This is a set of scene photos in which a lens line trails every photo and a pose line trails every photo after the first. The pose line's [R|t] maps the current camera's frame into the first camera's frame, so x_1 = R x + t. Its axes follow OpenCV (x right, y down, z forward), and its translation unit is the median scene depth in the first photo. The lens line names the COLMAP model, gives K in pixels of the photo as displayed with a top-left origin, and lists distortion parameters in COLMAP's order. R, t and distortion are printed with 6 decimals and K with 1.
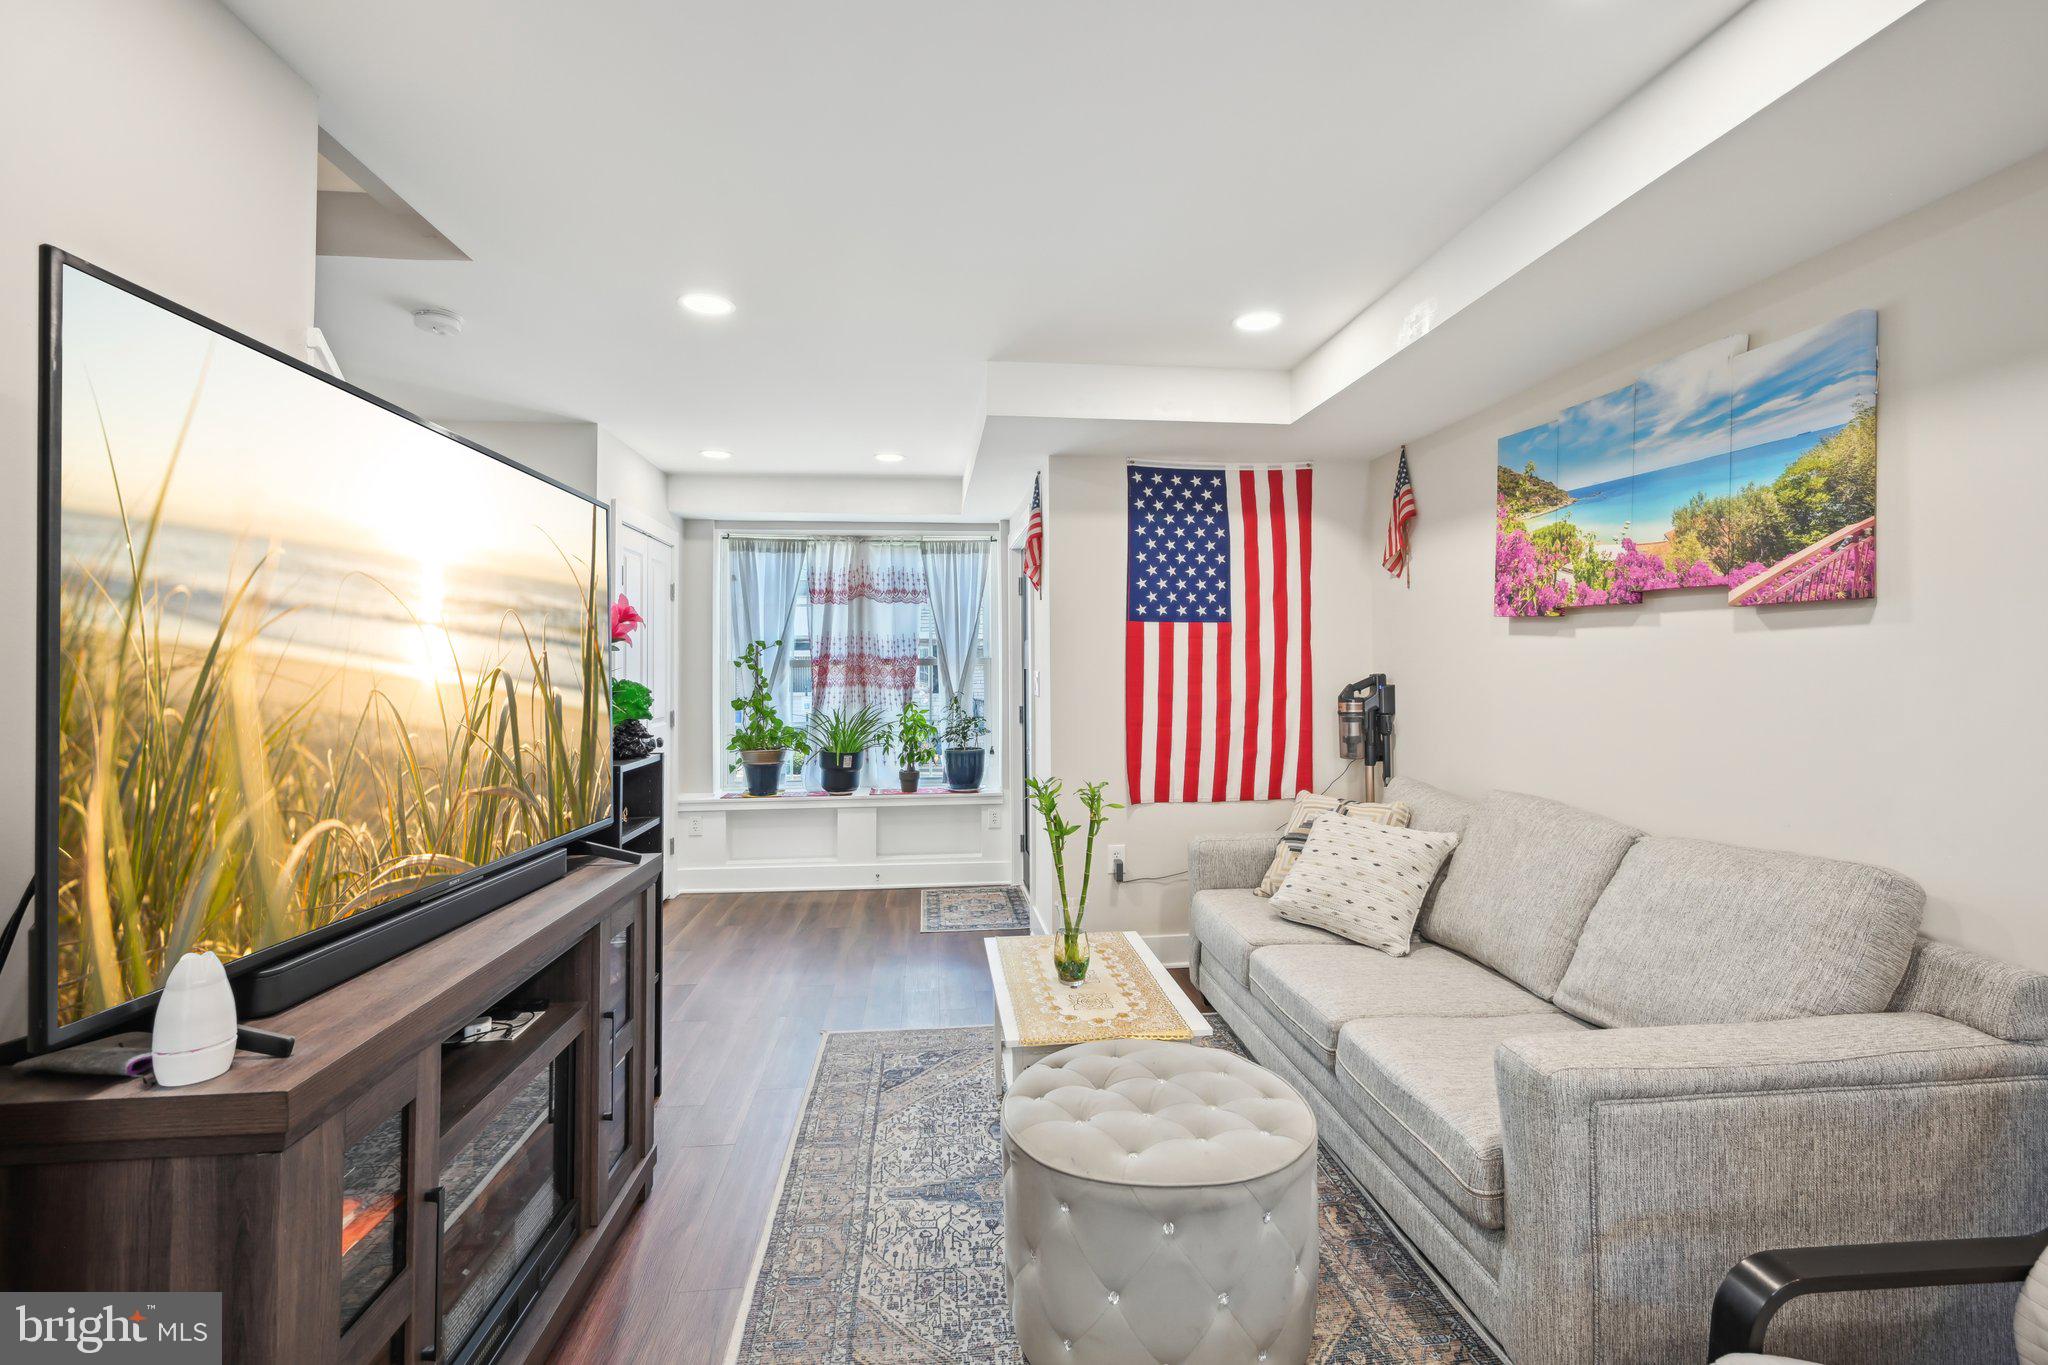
lens RADIAL K [[918.6, 0, 1029.3], [0, 918.6, 654.9], [0, 0, 1]] dist [0.003693, 0.000120]
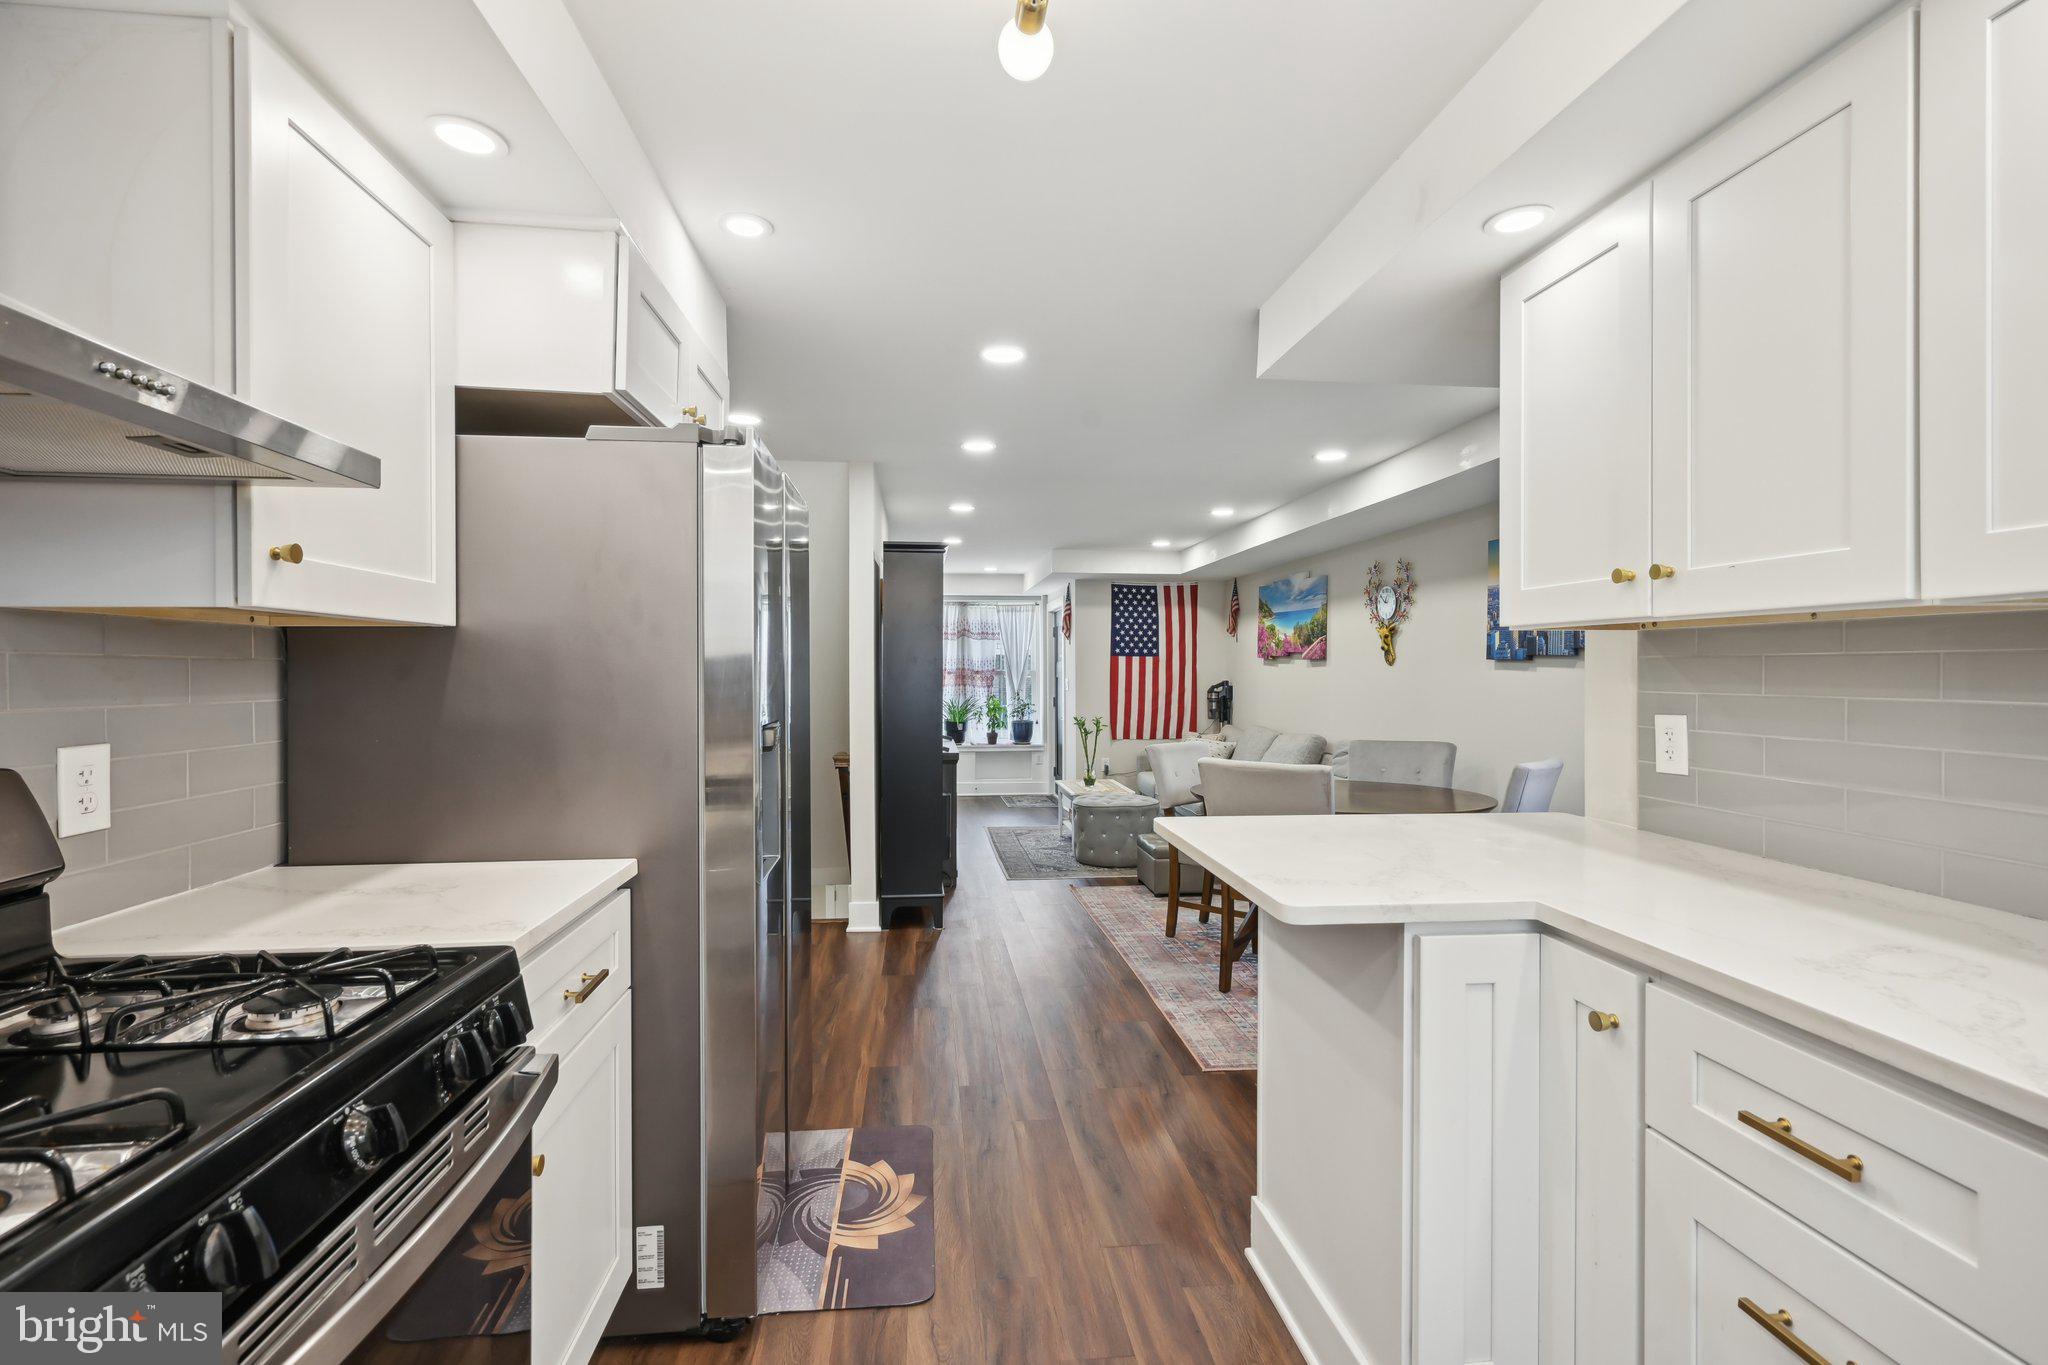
lens RADIAL K [[904.5, 0, 1007.0], [0, 904.5, 676.2], [0, 0, 1]] dist [-0.001417, -0.000595]
pose [[0.999873, 0.003510, -0.015523, -0.105283], [-0.003232, 0.999835, 0.017881, -0.025884], [0.015583, -0.017828, 0.999720, -1.138727]]
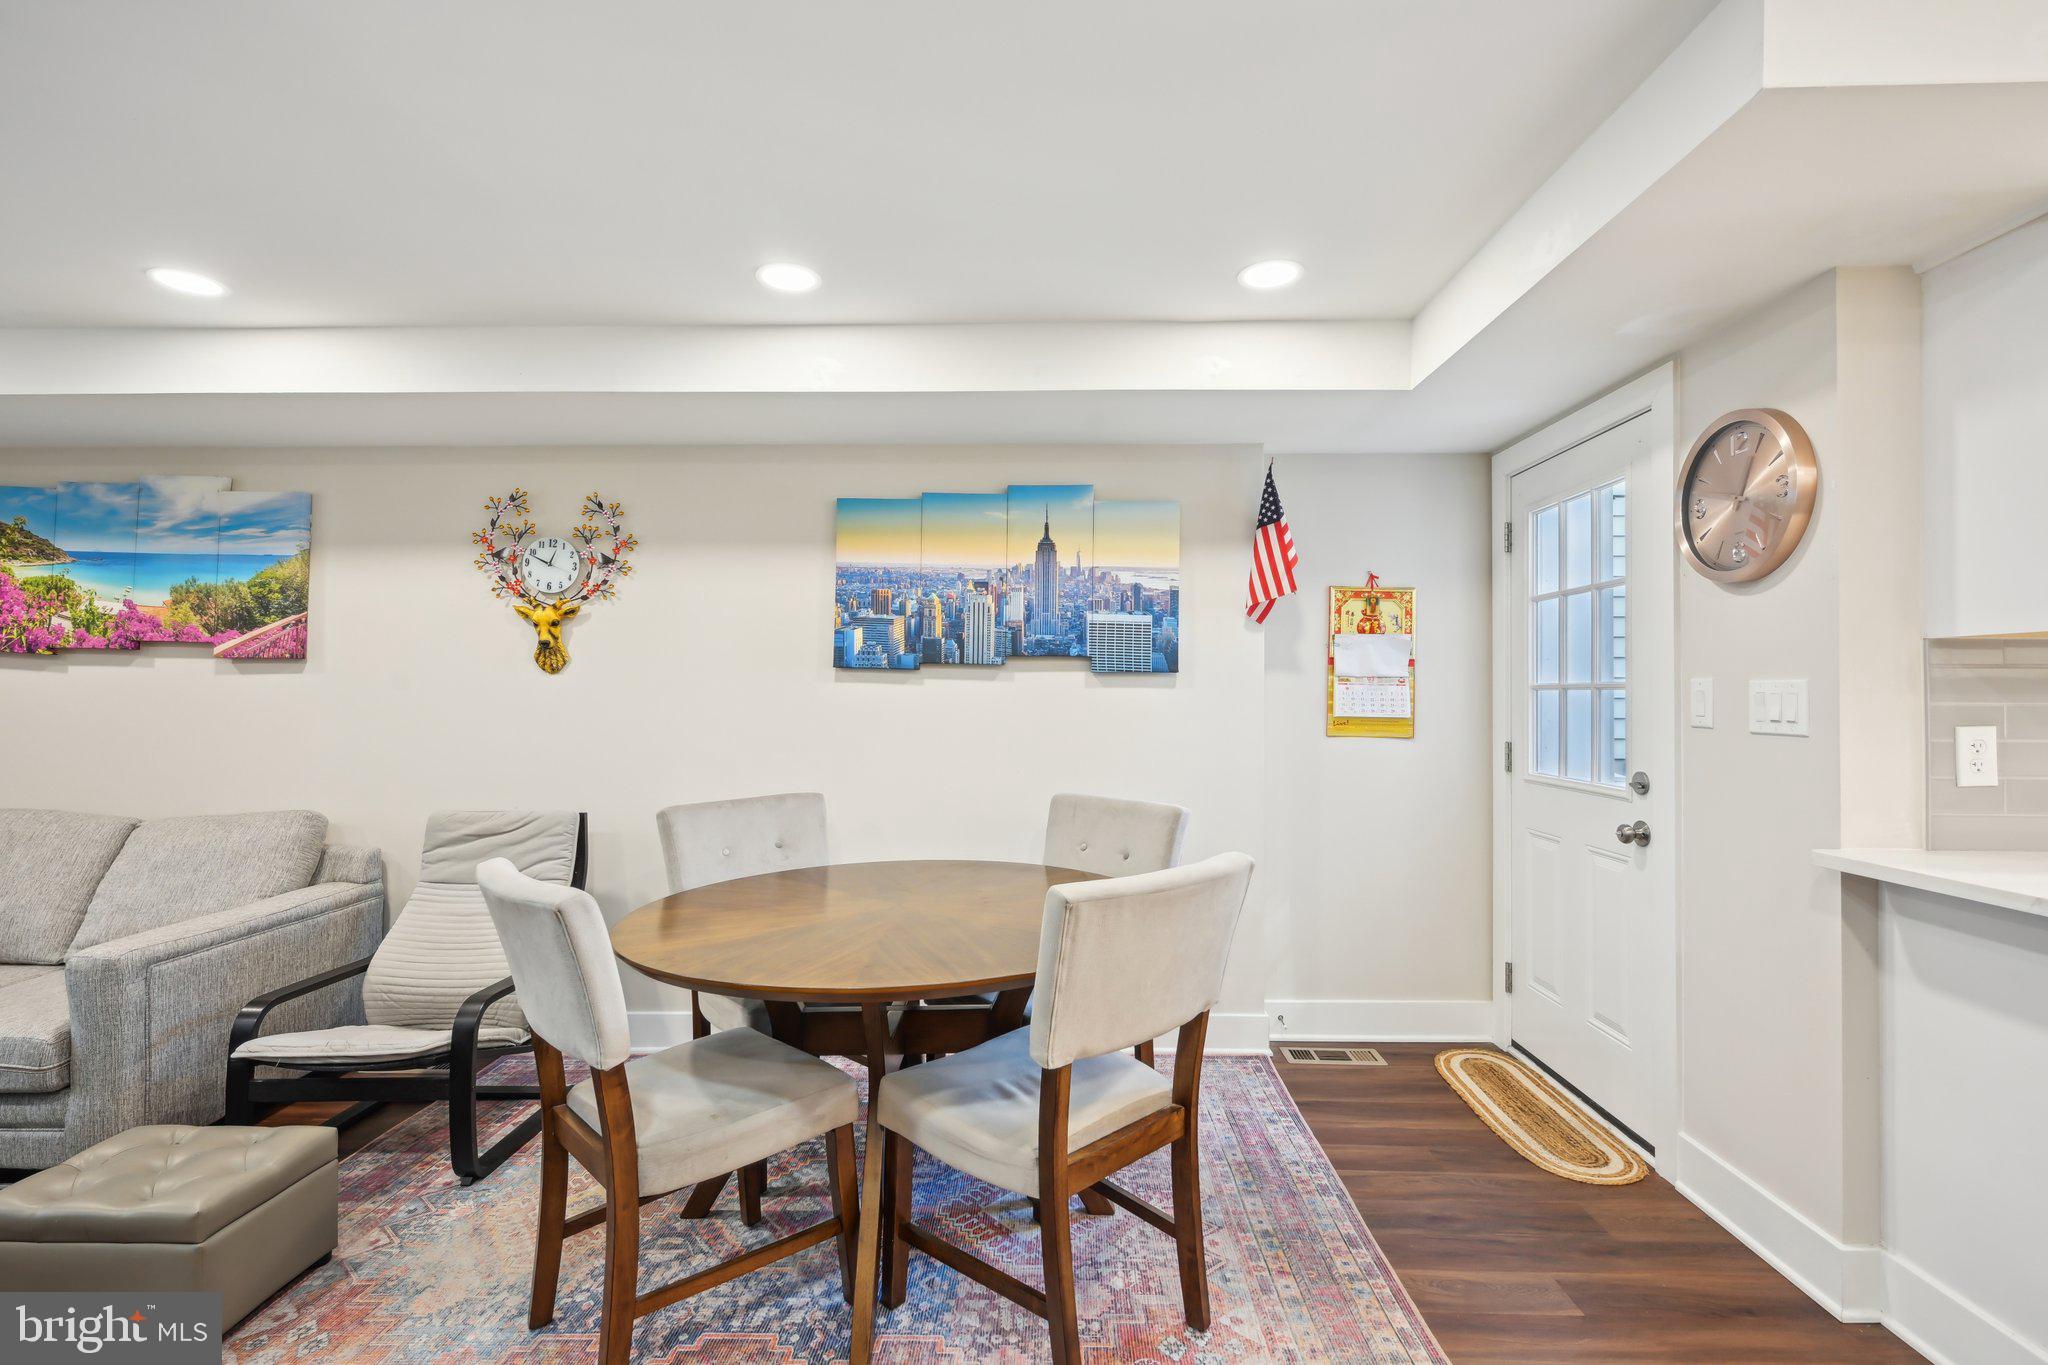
lens RADIAL K [[931.4, 0, 1024.0], [0, 931.4, 682.5], [0, 0, 1]] dist [0.000801, -0.000117]
pose [[0.143179, 0.014766, 0.989587, -0.299472], [-0.015963, 0.999793, -0.012608, -0.007712], [-0.989568, -0.013991, 0.143385, -0.283591]]
